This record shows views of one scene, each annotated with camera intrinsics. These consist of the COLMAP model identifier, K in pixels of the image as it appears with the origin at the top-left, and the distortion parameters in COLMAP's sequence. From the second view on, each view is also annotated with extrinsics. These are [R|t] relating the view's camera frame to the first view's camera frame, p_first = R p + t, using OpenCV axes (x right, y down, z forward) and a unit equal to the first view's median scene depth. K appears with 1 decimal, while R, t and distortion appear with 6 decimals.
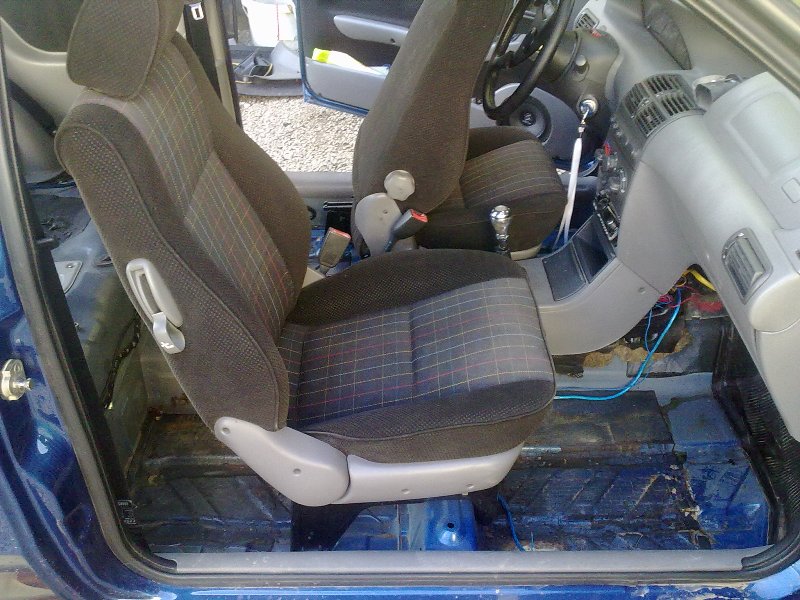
lens RADIAL K [[776.8, 0, 398.6], [0, 776.8, 297.9], [0, 0, 1]] dist [-0.044320, -0.003245]
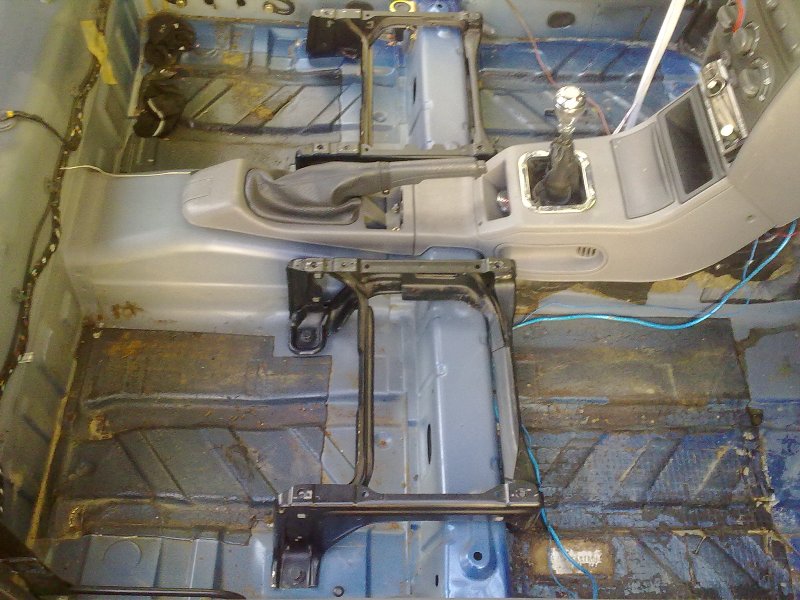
lens RADIAL K [[763.1, 0, 398.6], [0, 763.1, 286.8], [0, 0, 1]] dist [-0.030330, -0.009878]
pose [[0.999106, 0.022535, 0.035760, -0.040168], [-0.034531, 0.923065, 0.383090, -0.215422], [-0.024376, -0.383982, 0.923019, 0.338208]]
